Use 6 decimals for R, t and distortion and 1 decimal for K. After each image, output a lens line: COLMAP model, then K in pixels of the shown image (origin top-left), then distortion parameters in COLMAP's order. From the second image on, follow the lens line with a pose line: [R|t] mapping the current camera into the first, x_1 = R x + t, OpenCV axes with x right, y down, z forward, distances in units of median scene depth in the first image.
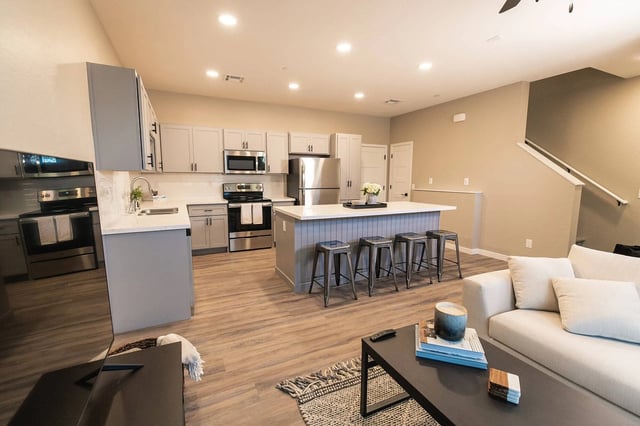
lens RADIAL K [[291.1, 0, 320.0], [0, 291.1, 213.0], [0, 0, 1]] dist [-0.024746, 0.000357]
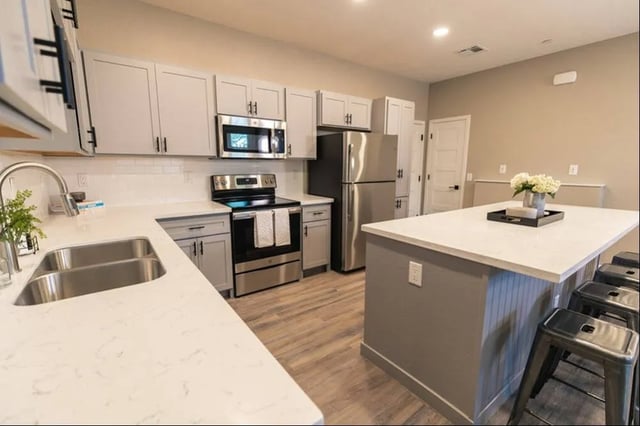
lens RADIAL K [[294.6, 0, 323.5], [0, 294.6, 213.8], [0, 0, 1]] dist [-0.002807, -0.000401]
pose [[0.982566, -0.031777, 0.183176, -0.237417], [0.023754, 0.998667, 0.045832, -0.049301], [-0.184388, -0.040681, 0.982011, 0.402354]]
